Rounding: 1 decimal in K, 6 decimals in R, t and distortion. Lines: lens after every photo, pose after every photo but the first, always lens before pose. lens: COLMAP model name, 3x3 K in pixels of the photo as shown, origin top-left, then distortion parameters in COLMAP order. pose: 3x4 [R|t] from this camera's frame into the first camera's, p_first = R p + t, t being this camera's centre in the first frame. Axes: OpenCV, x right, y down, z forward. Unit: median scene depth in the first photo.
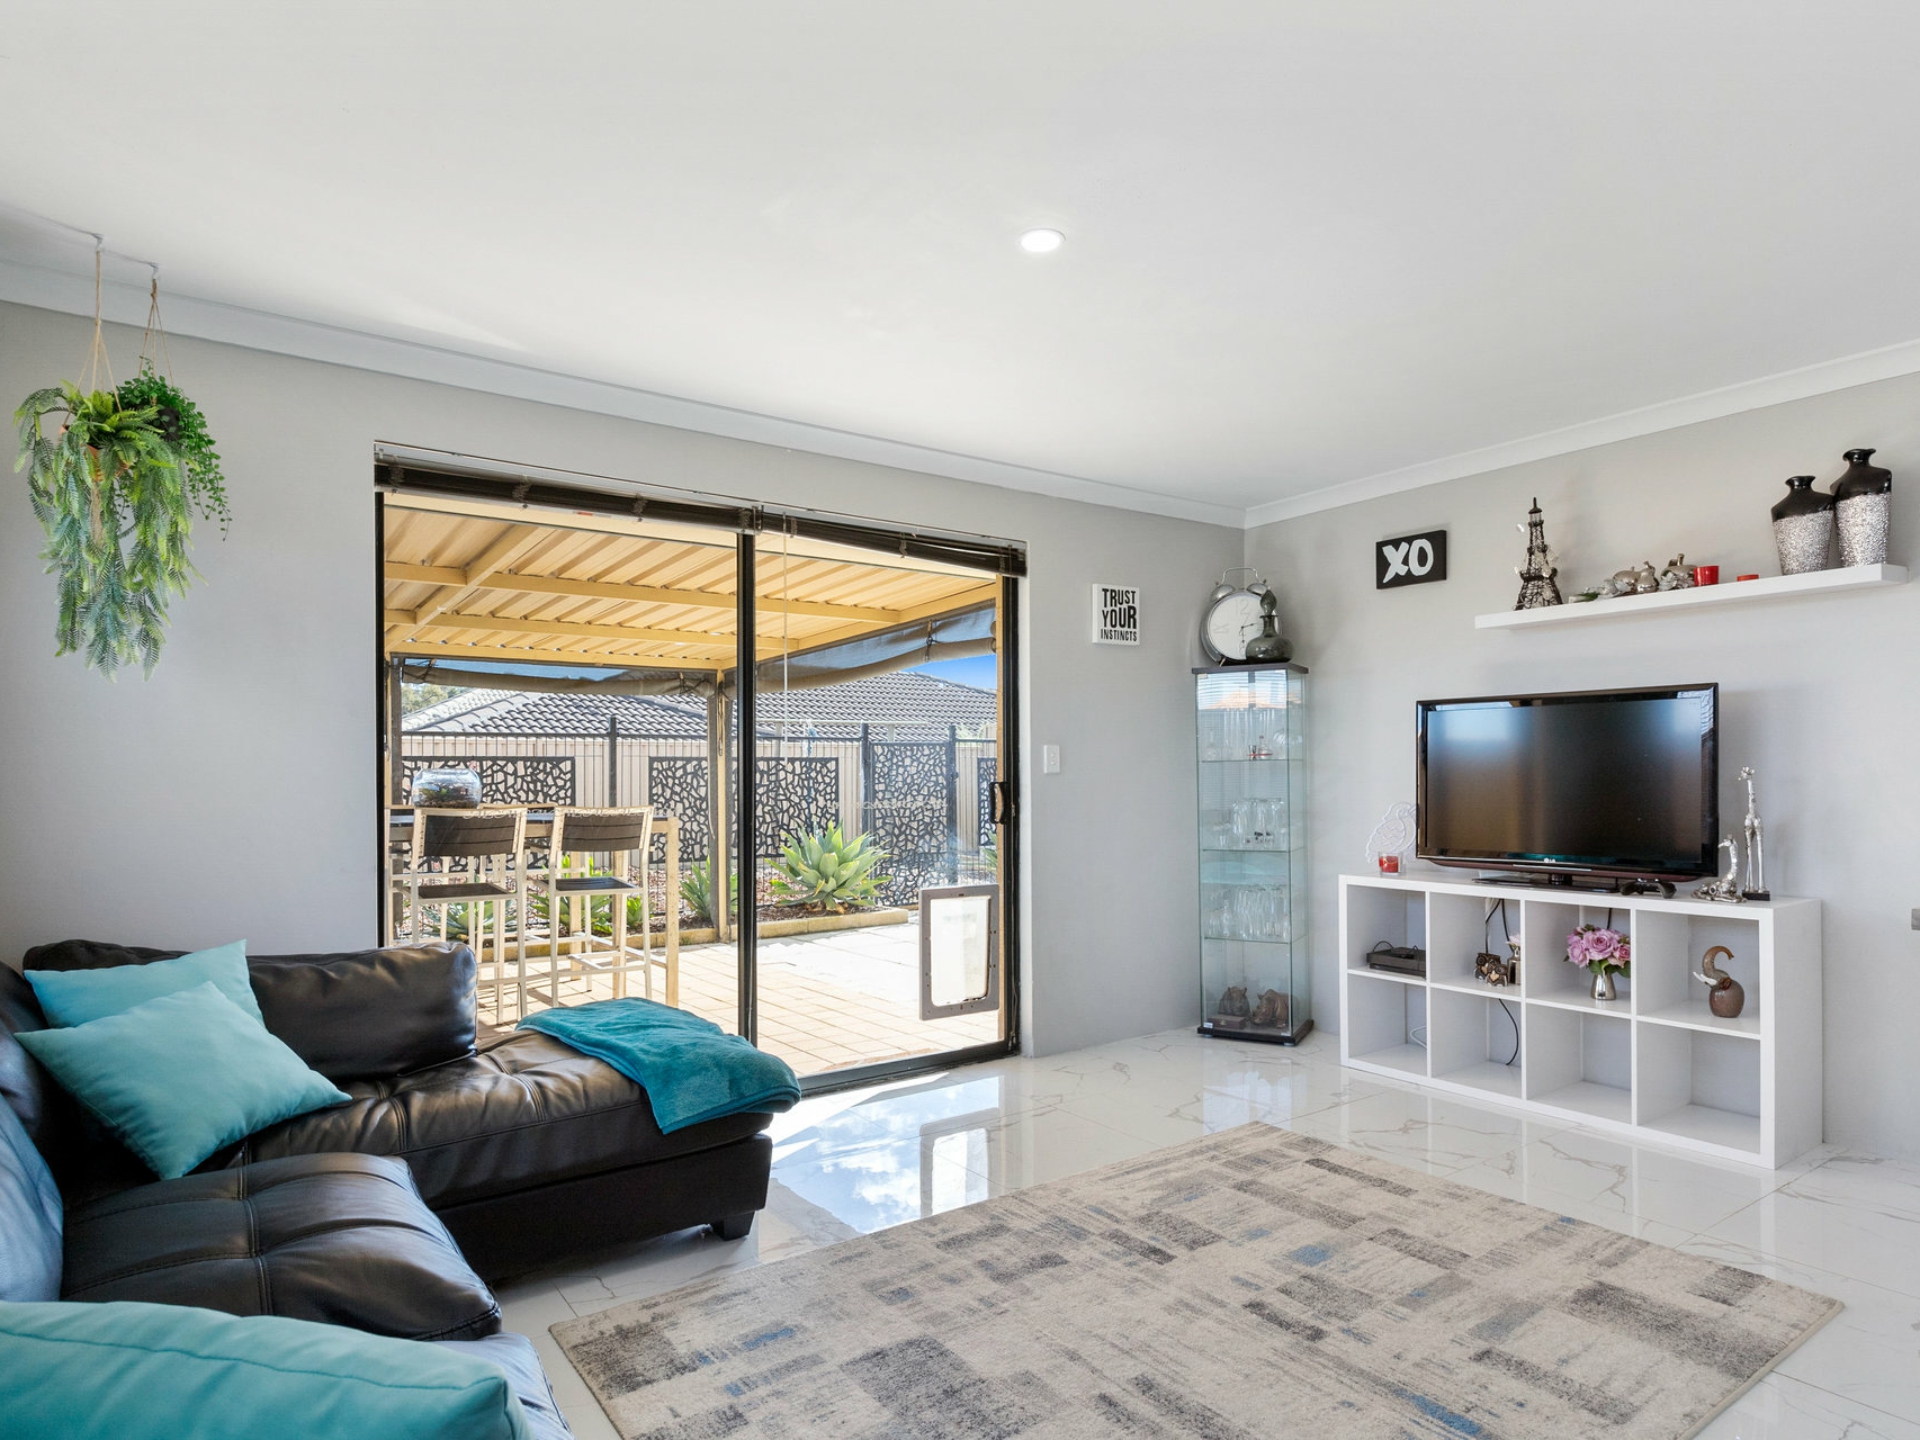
lens RADIAL K [[1089.7, 0, 937.9], [0, 1089.7, 785.2], [0, 0, 1]] dist [-0.001552, -0.002158]
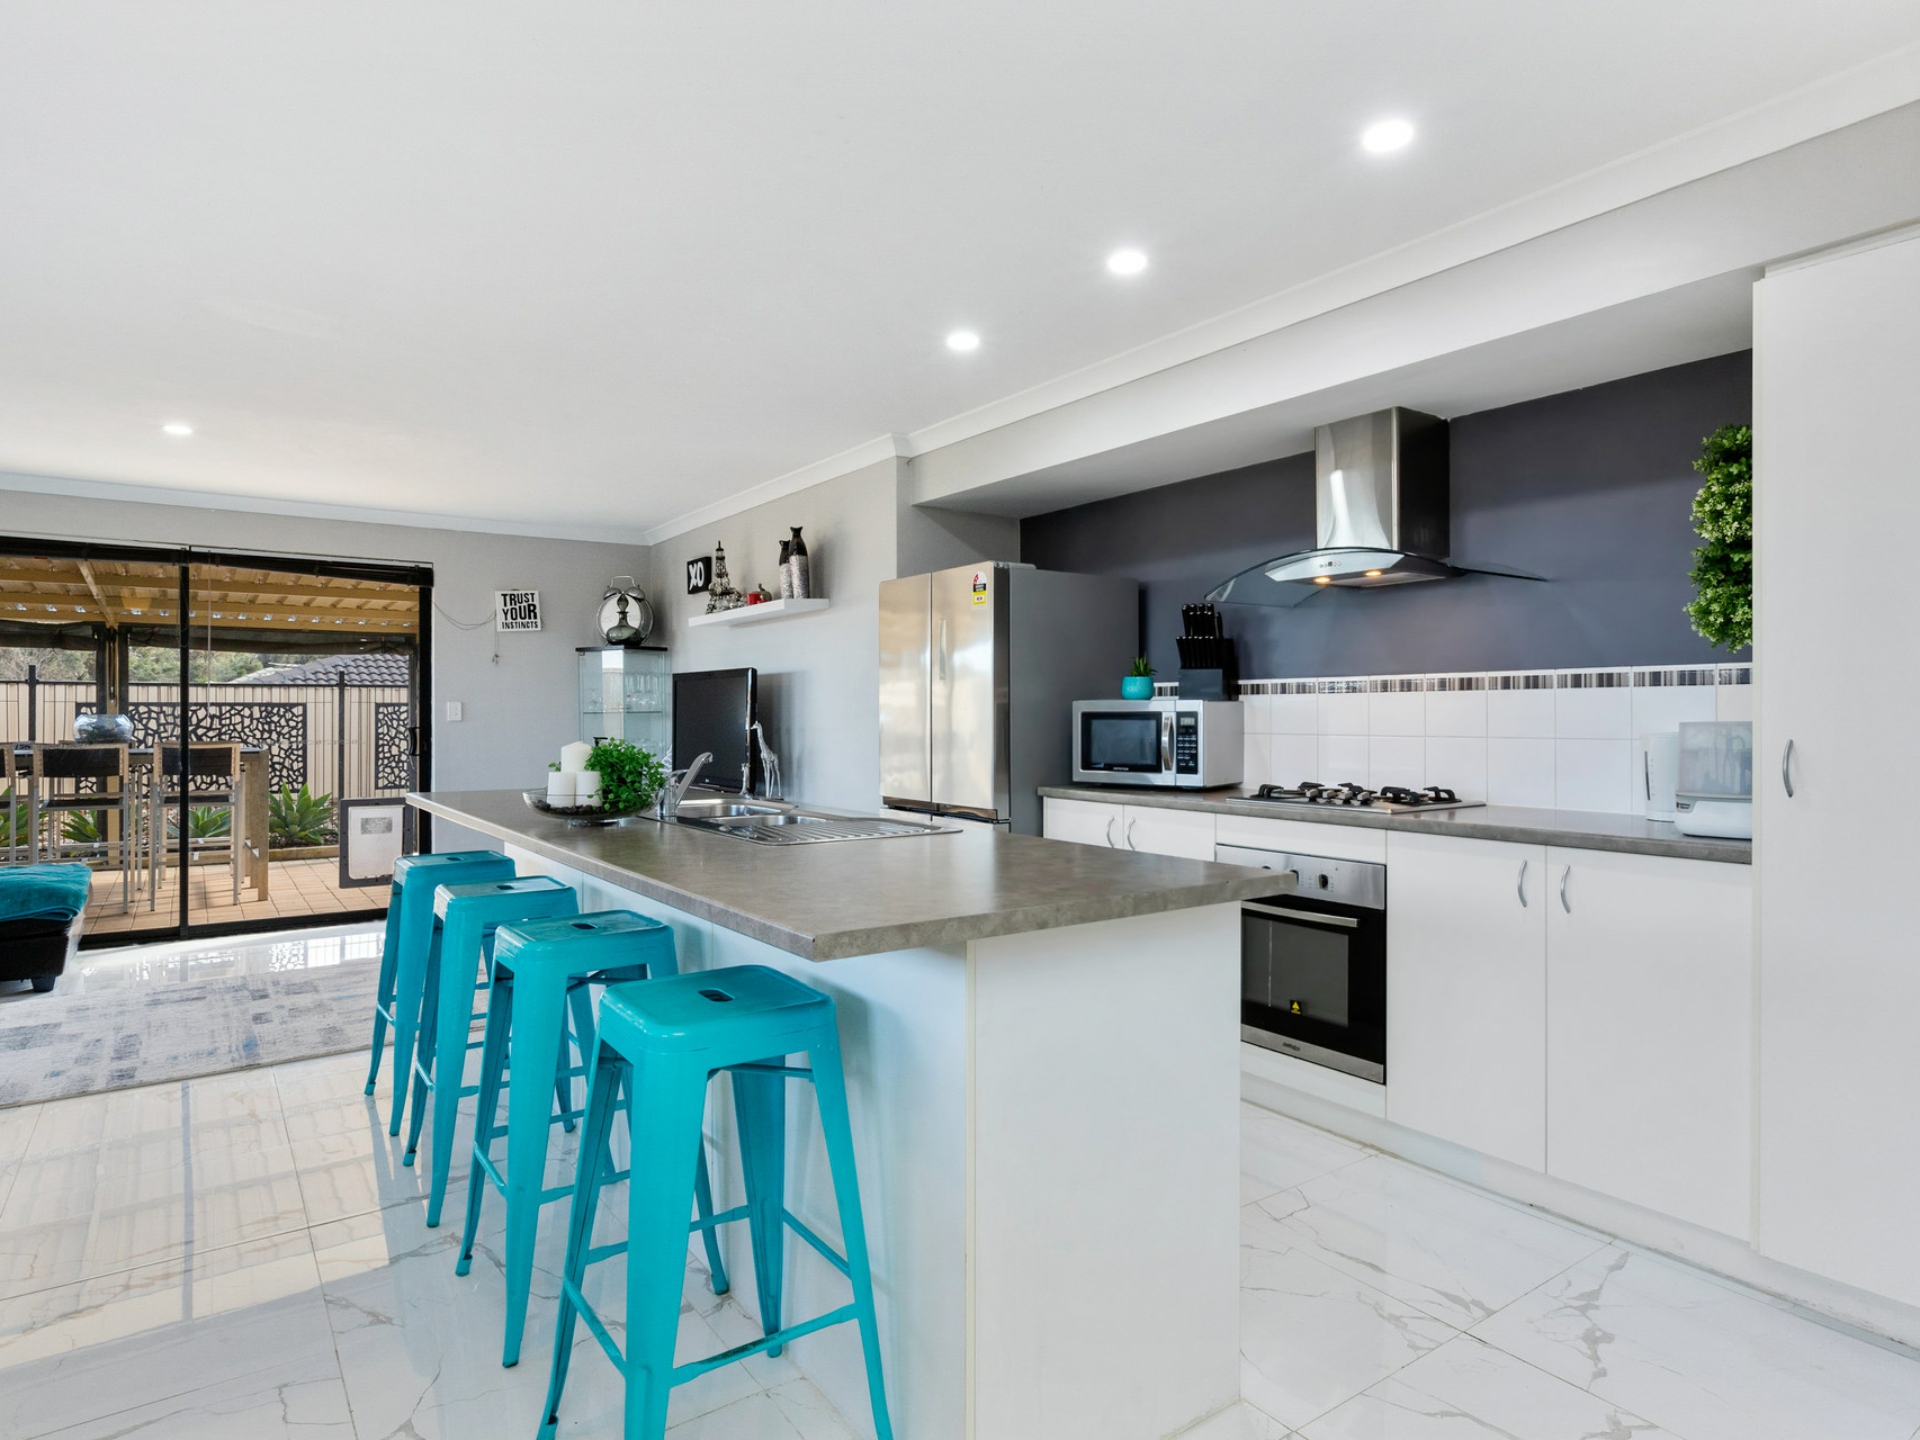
lens RADIAL K [[1089.7, 0, 958.7], [0, 1089.7, 707.1], [0, 0, 1]] dist [-0.001552, -0.002158]
pose [[0.999992, 0.003330, 0.001990, 0.668737], [-0.003300, 0.999885, -0.014797, -0.008803], [-0.002039, 0.014791, 0.999889, -0.390933]]
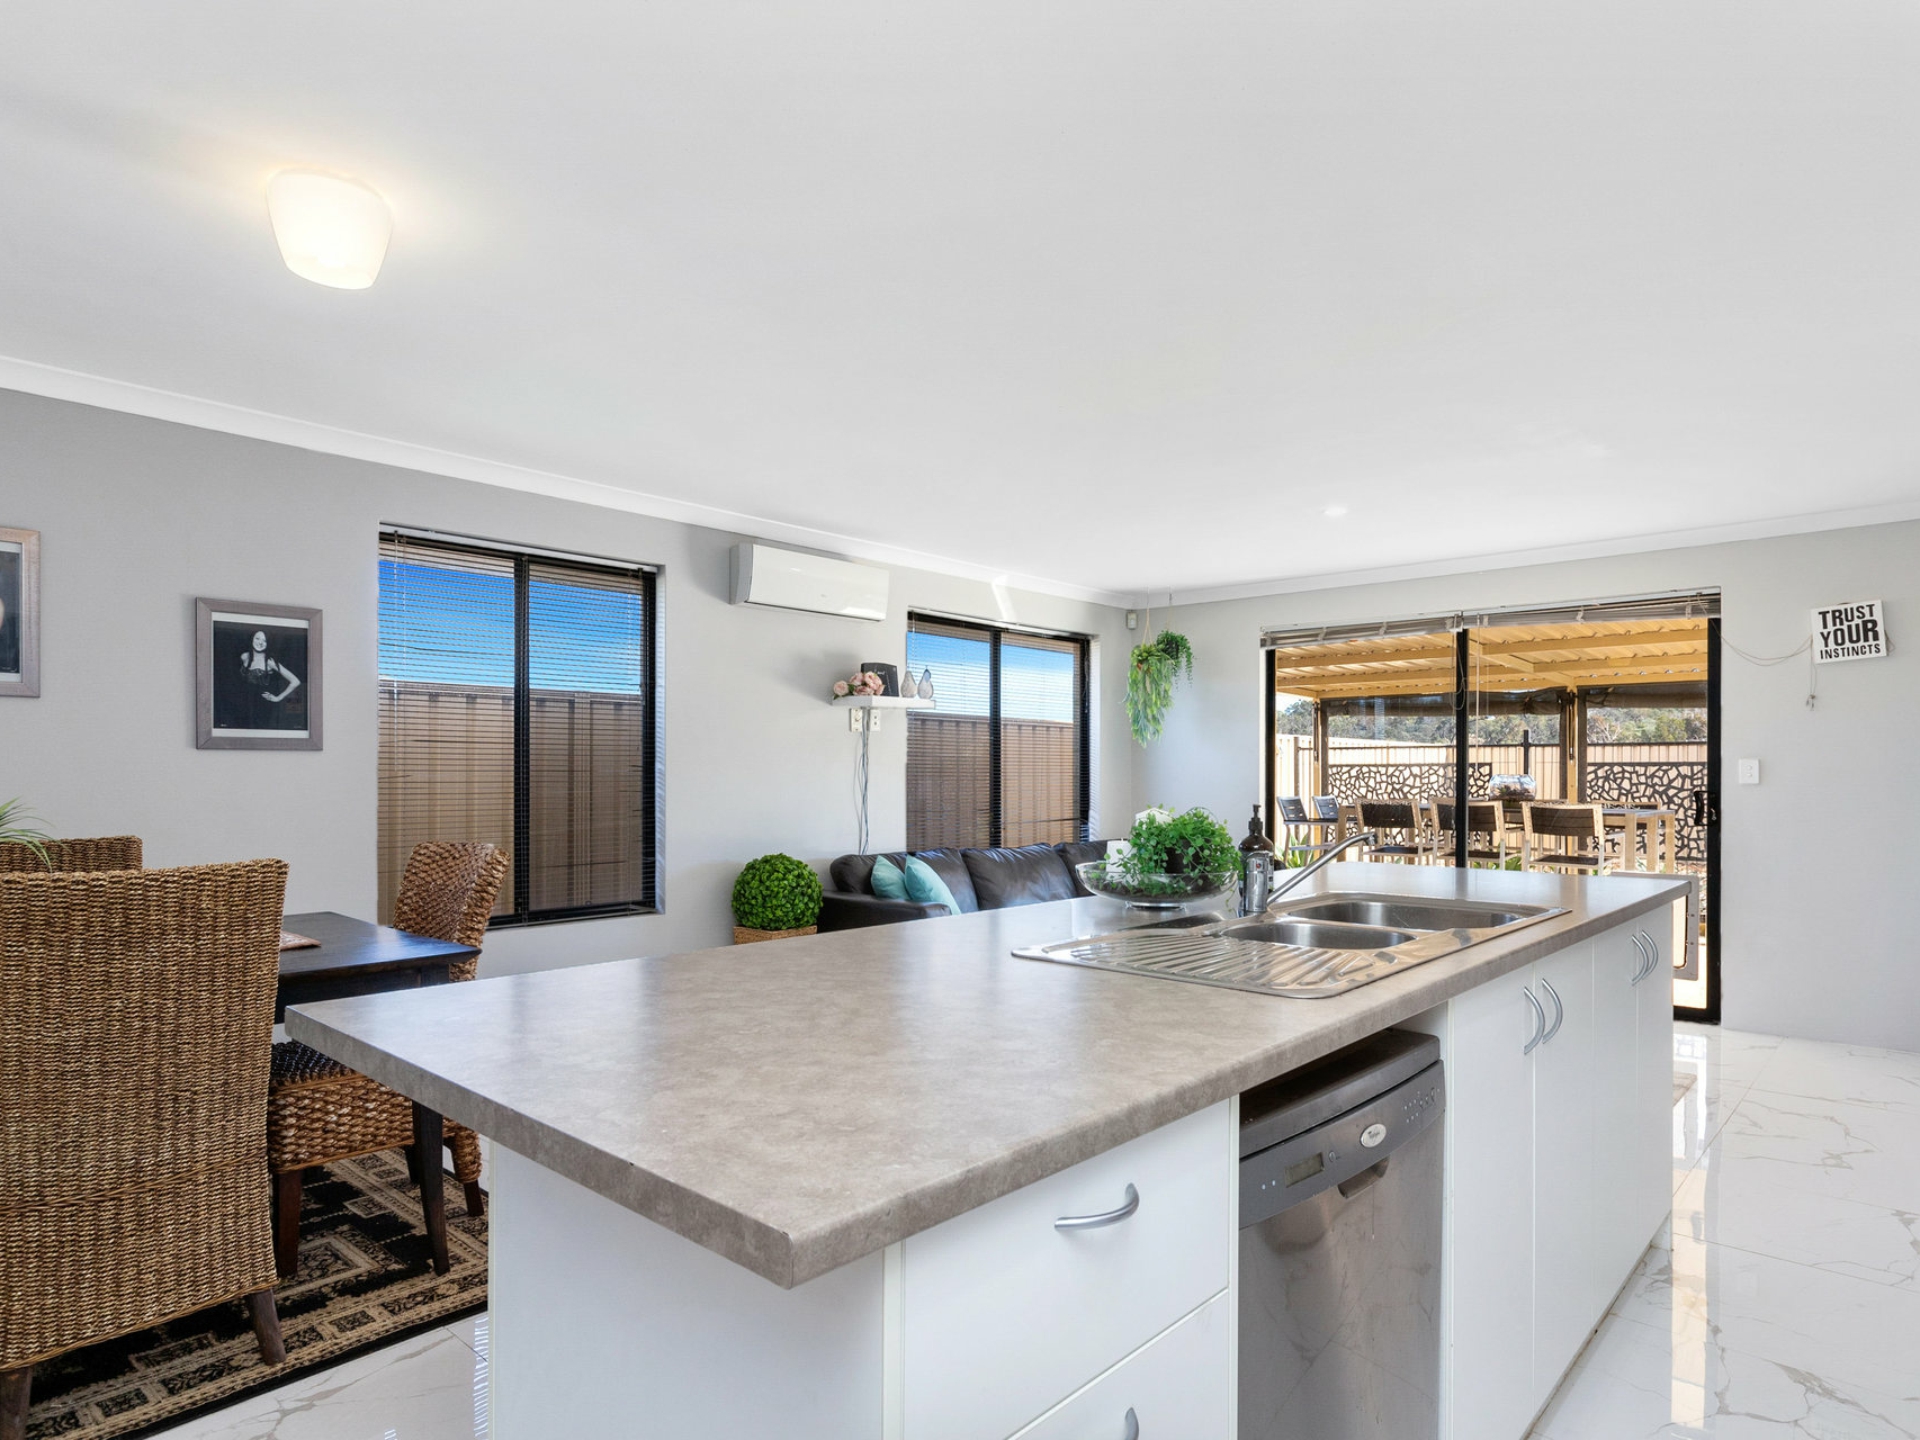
lens RADIAL K [[1089.7, 0, 950.9], [0, 1089.7, 778.8], [0, 0, 1]] dist [-0.001552, -0.002158]
pose [[0.203067, 0.011996, -0.979091, 0.899147], [-0.013198, 0.999868, 0.009513, -0.014117], [0.979076, 0.010990, 0.203198, -0.035136]]
